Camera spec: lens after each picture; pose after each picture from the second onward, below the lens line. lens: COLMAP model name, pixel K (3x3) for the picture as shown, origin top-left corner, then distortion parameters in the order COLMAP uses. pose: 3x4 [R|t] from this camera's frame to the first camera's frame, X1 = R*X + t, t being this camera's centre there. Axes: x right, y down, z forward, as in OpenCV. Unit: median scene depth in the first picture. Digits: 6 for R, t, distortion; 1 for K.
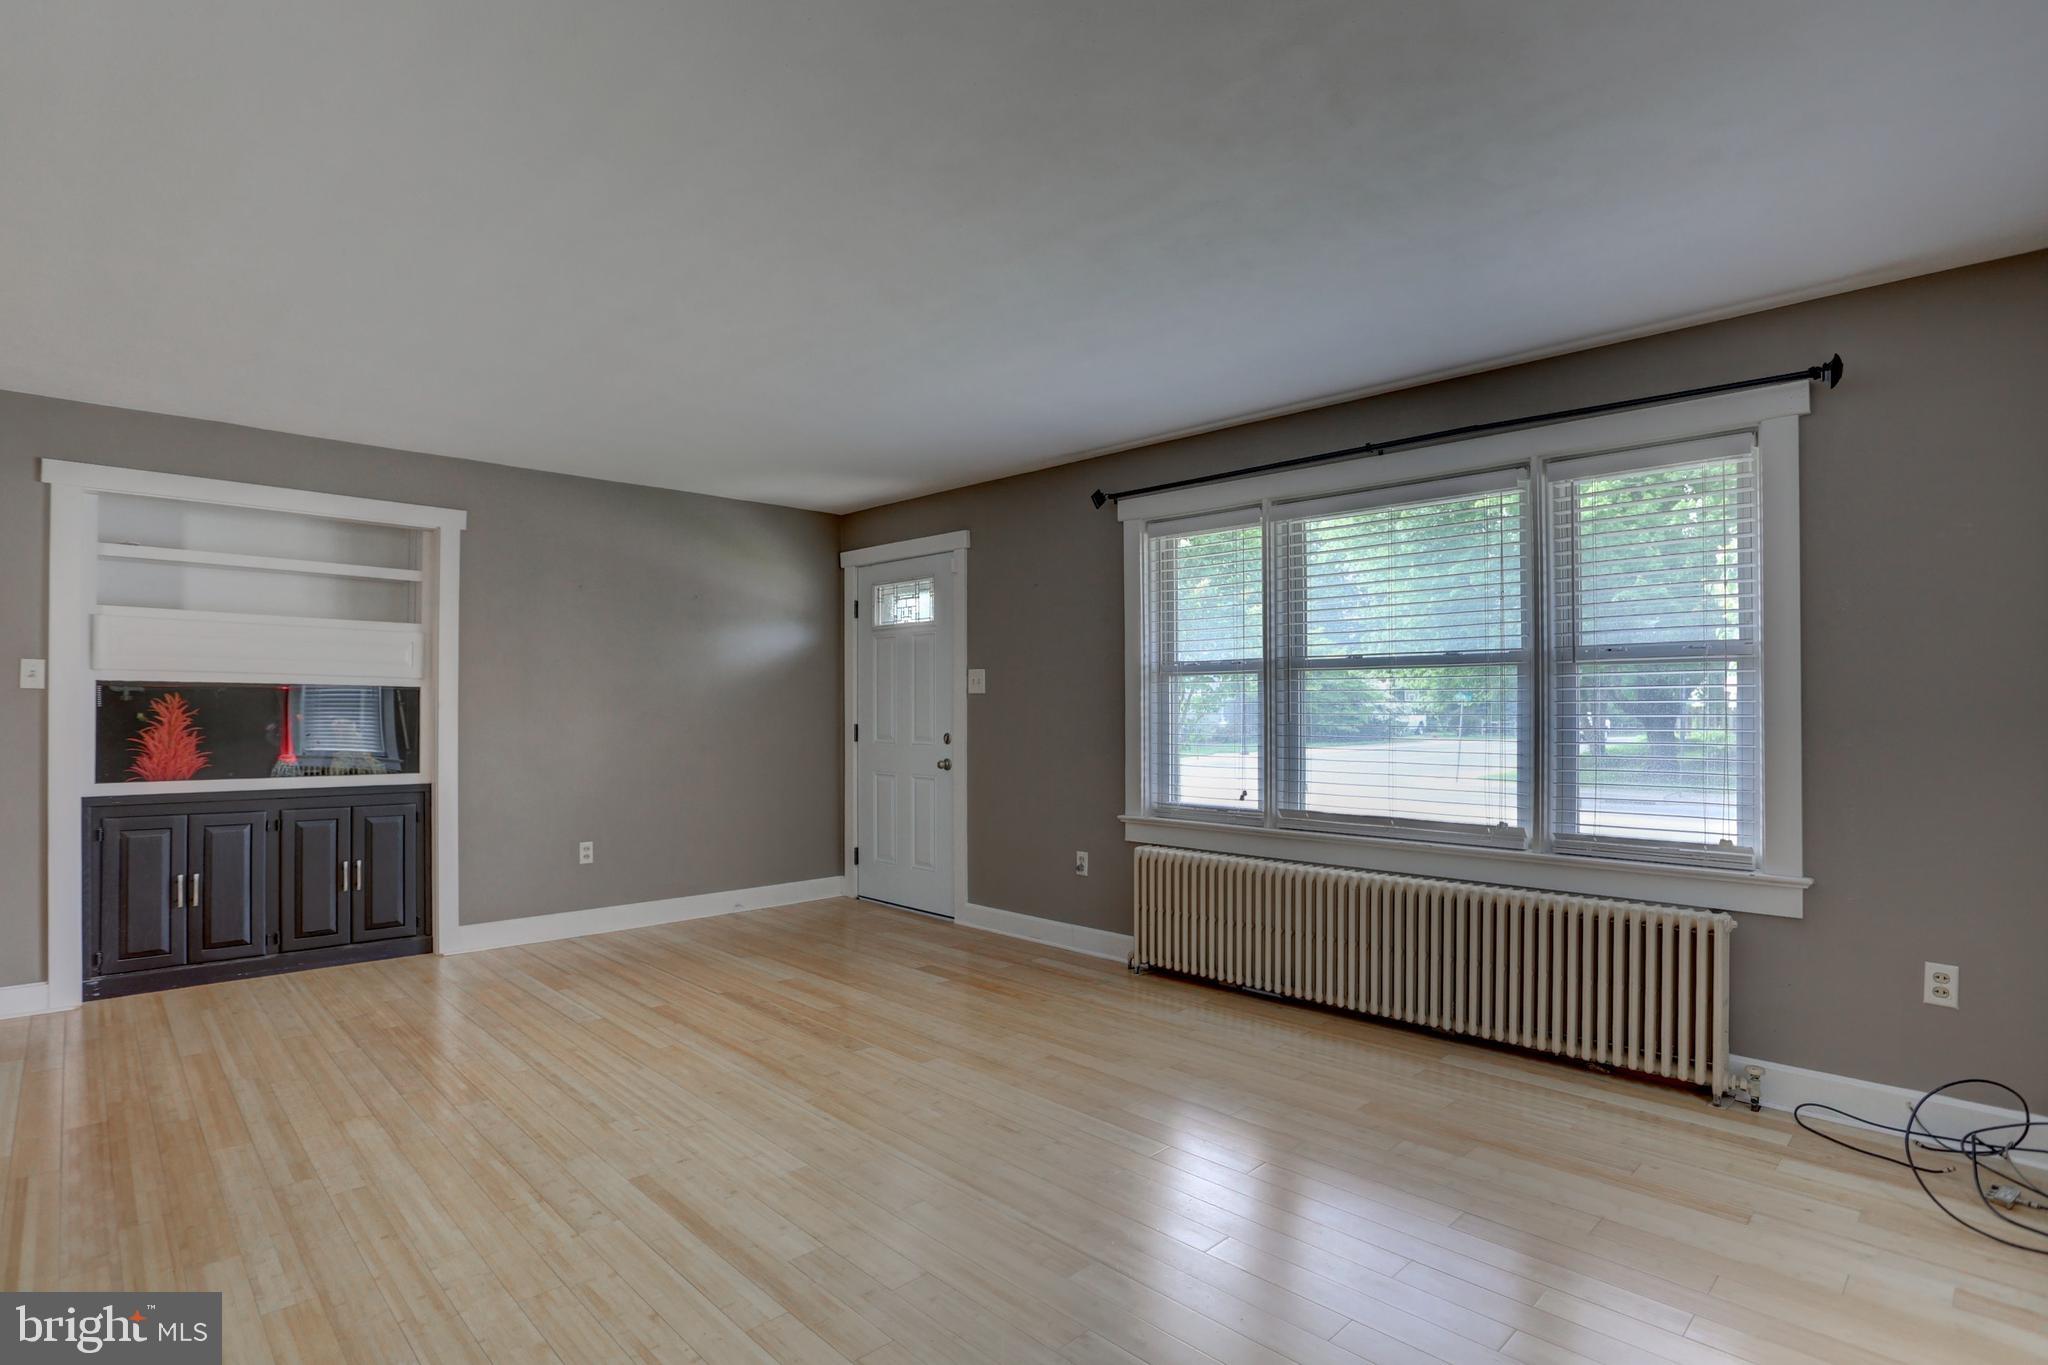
lens RADIAL K [[1040.0, 0, 1024.0], [0, 1040.0, 682.5], [0, 0, 1]] dist [-0.053687, 0.000917]
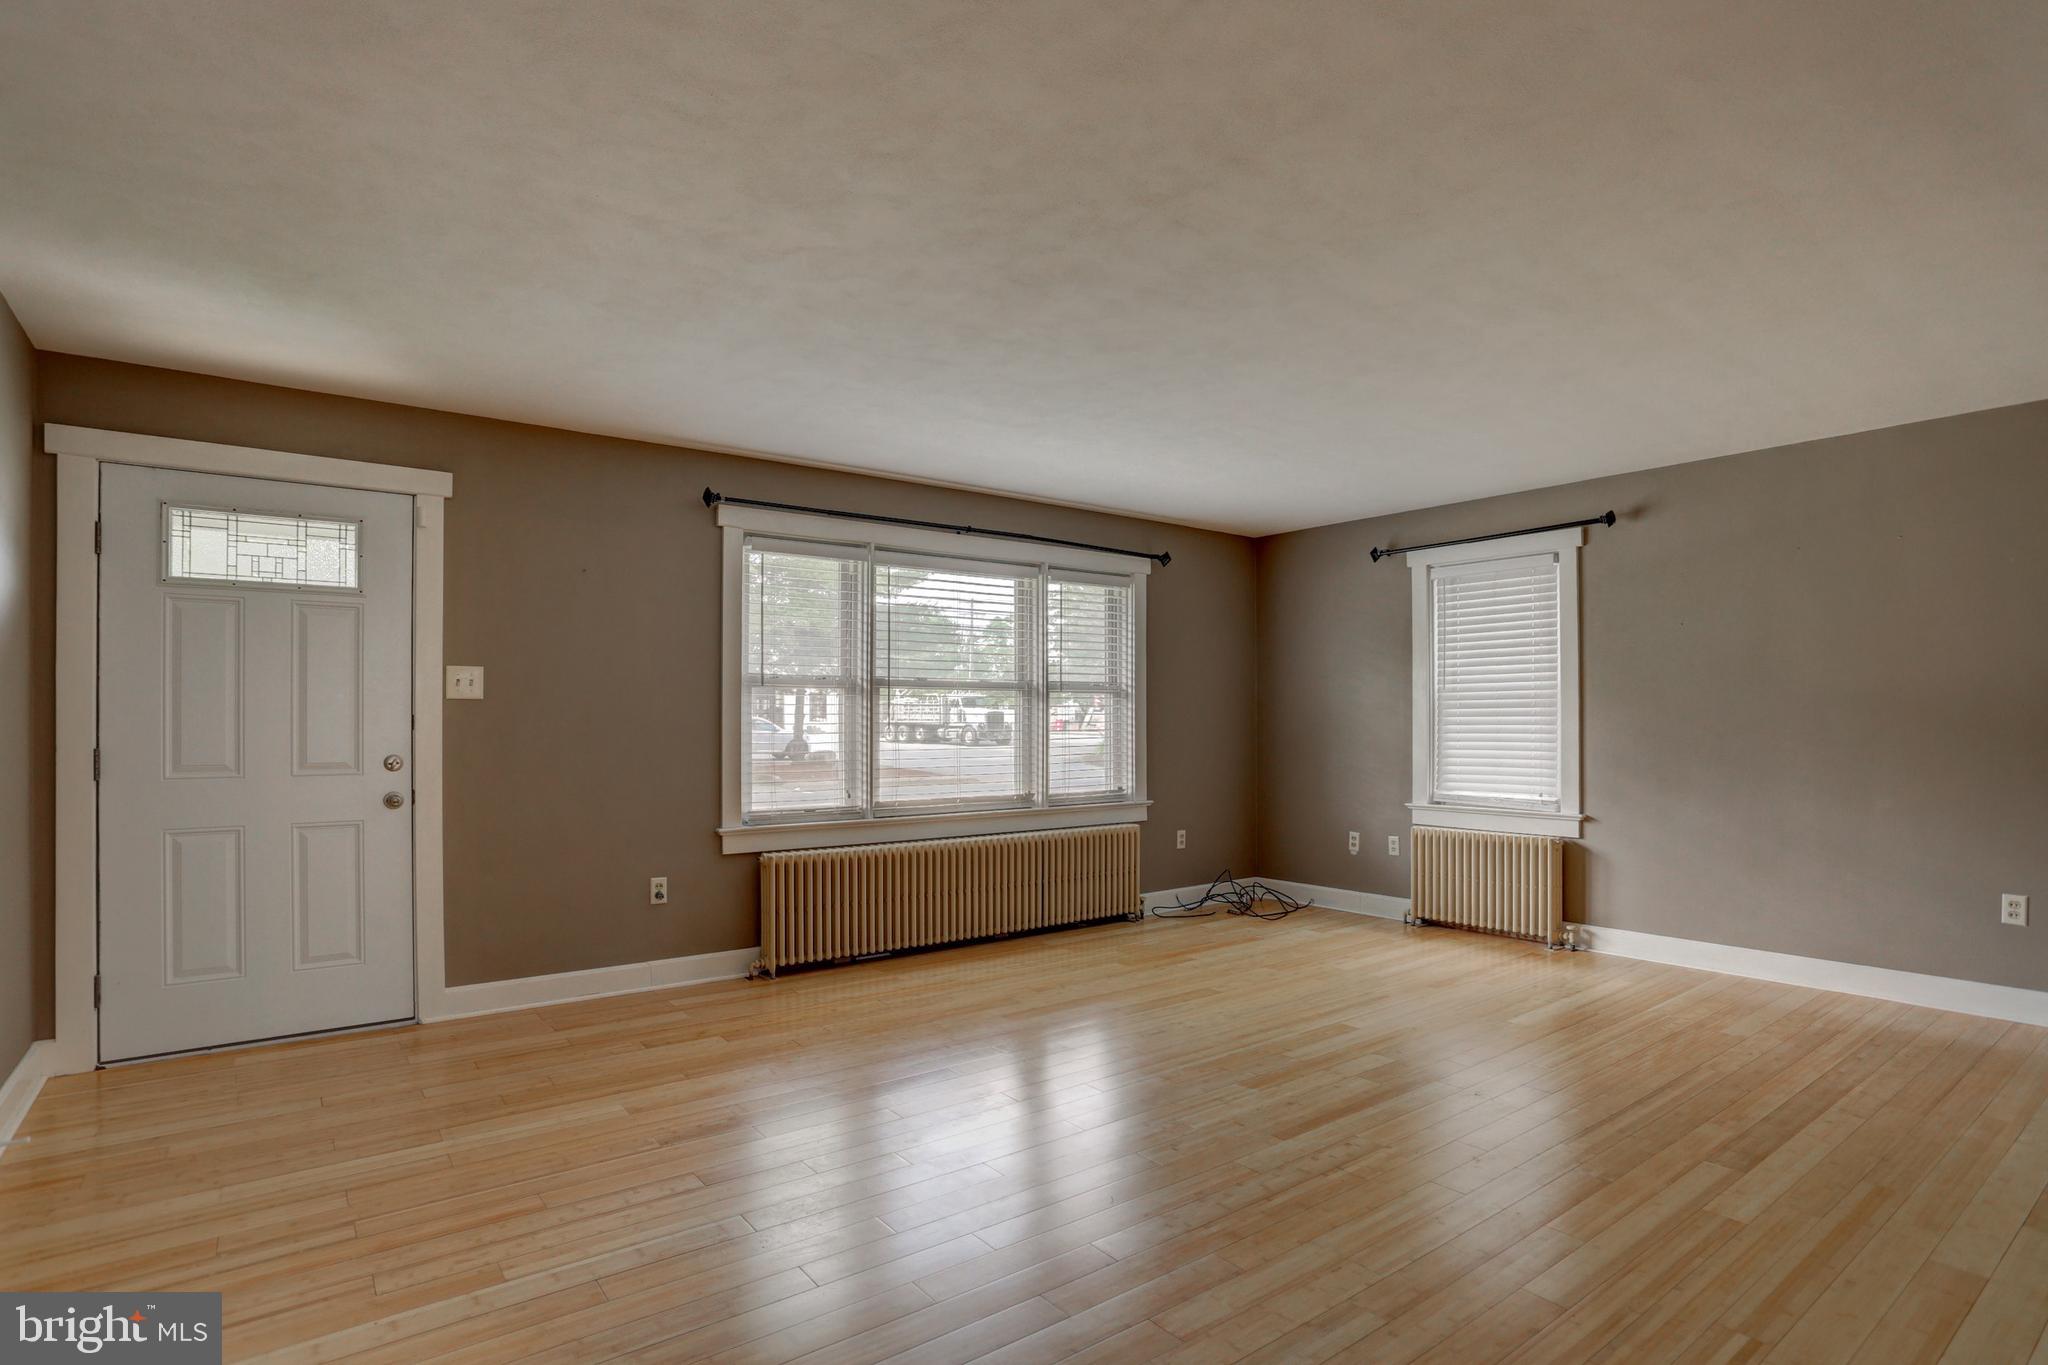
lens RADIAL K [[998.4, 0, 1024.0], [0, 998.4, 682.5], [0, 0, 1]] dist [-0.061530, 0.024658]
pose [[0.137185, 0.029470, 0.990107, -0.819204], [-0.025168, 0.999338, -0.026257, 0.008813], [-0.990226, -0.021317, 0.137835, 0.616823]]
